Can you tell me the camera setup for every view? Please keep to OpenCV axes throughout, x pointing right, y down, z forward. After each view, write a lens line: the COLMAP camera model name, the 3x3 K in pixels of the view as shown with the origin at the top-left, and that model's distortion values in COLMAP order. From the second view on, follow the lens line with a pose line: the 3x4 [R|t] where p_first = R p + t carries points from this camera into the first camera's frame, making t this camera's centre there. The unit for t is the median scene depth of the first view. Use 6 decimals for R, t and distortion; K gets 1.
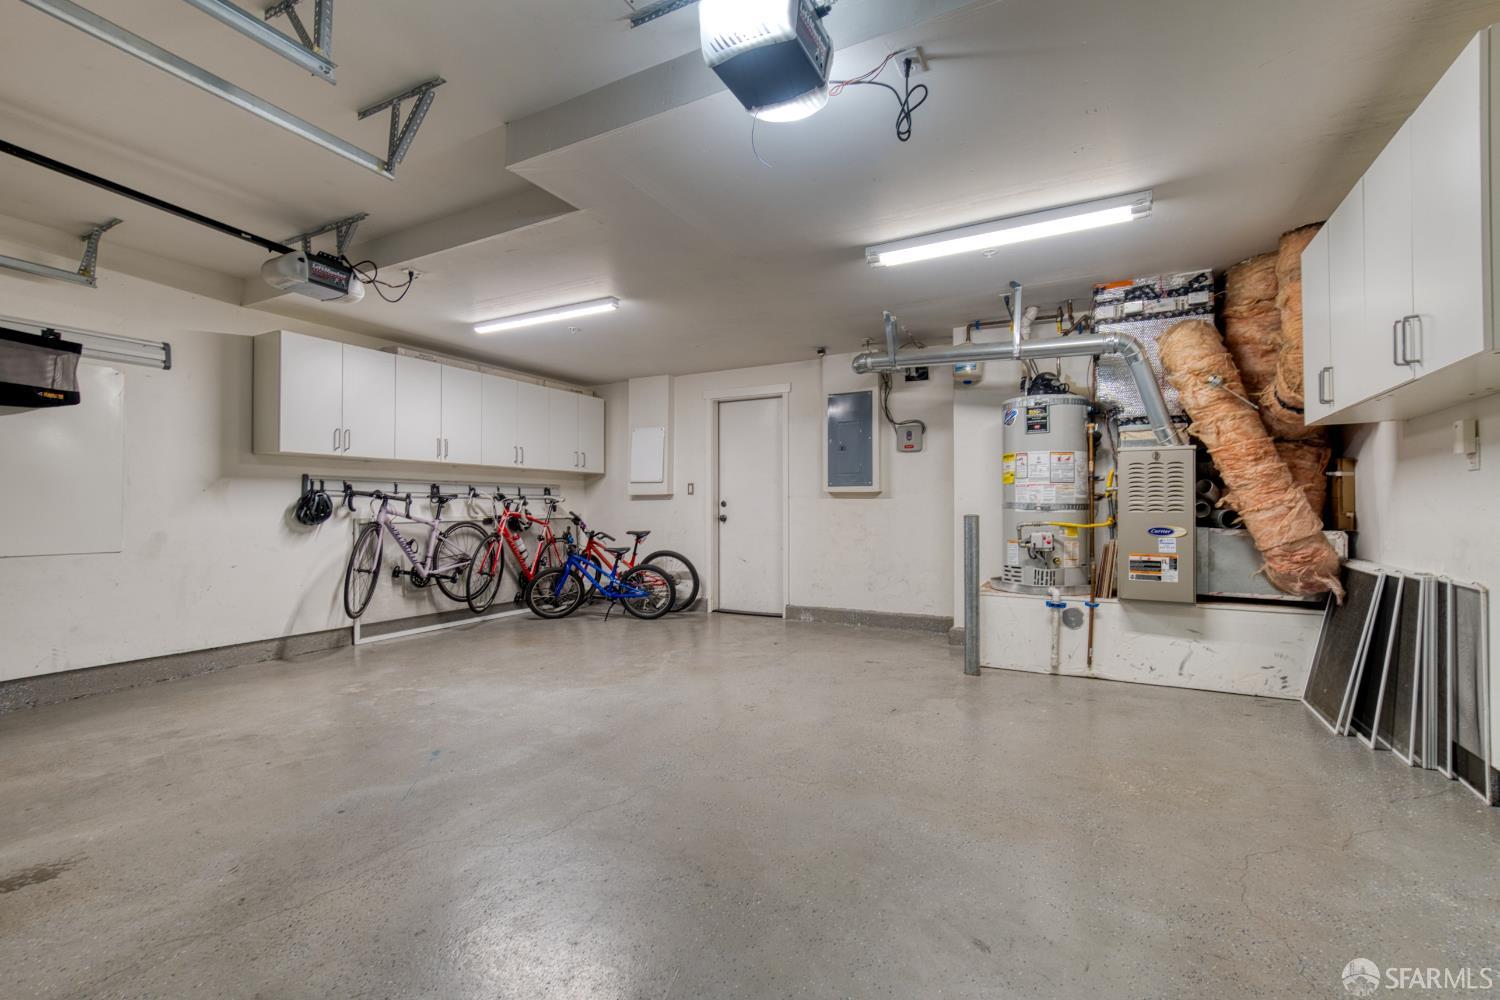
lens RADIAL K [[664.2, 0, 747.4], [0, 664.2, 506.4], [0, 0, 1]] dist [-0.026831, 0.011843]
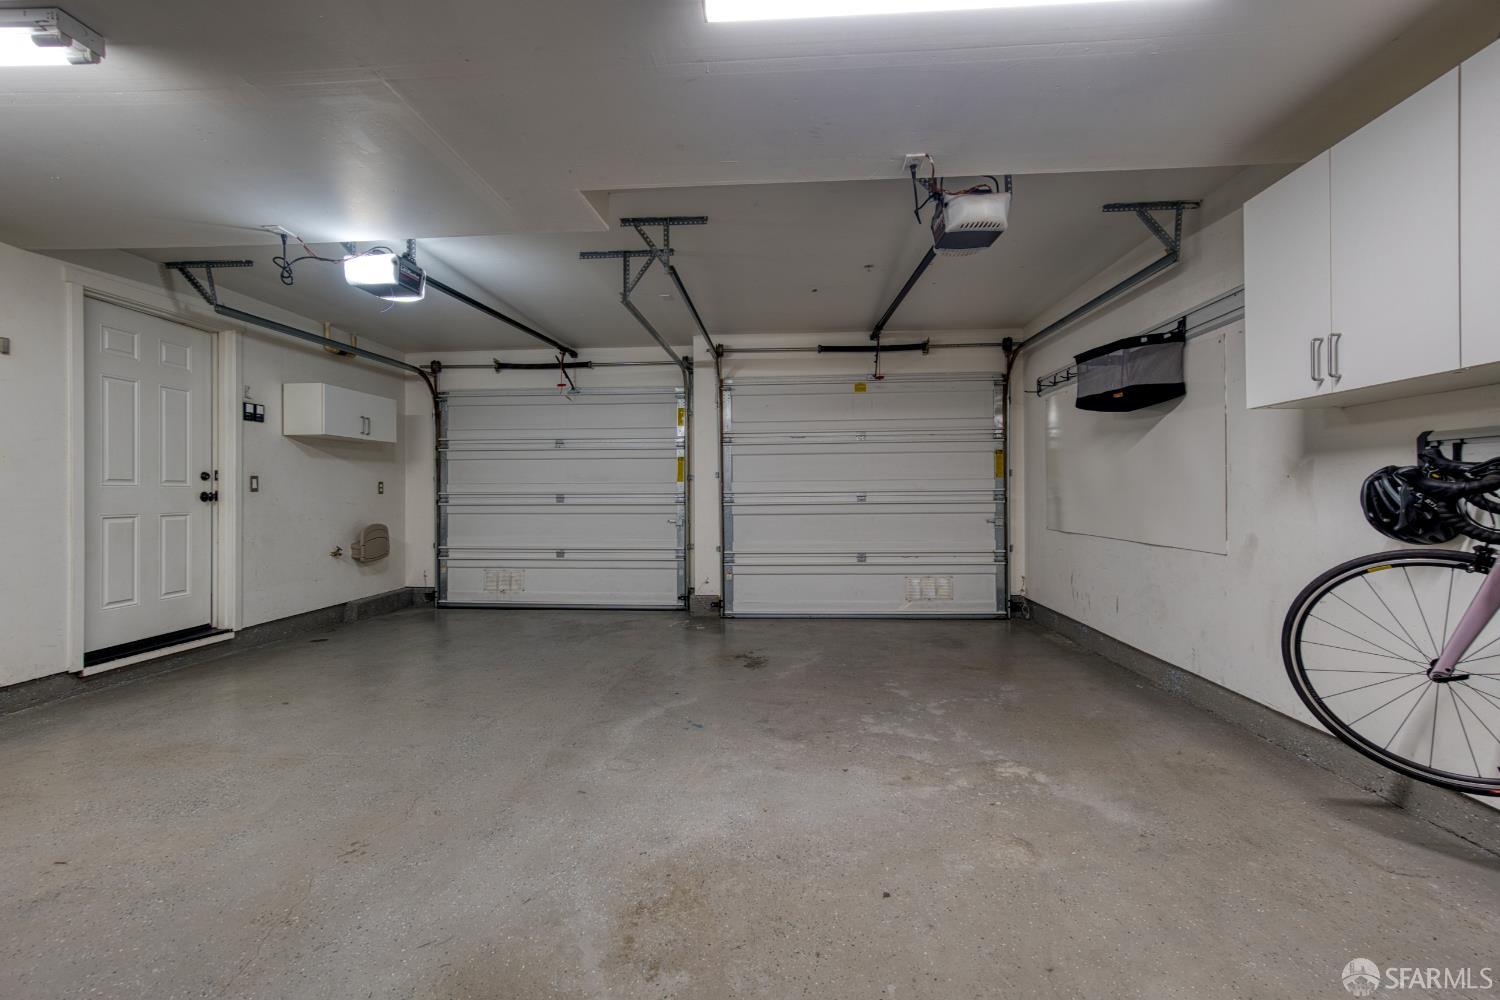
lens RADIAL K [[664.2, 0, 756.9], [0, 664.2, 493.4], [0, 0, 1]] dist [-0.026831, 0.011843]
pose [[-0.908371, 0.004452, -0.418141, -0.076205], [0.007951, 0.999946, -0.006627, -0.008993], [0.418089, -0.009344, -0.908358, 1.651333]]
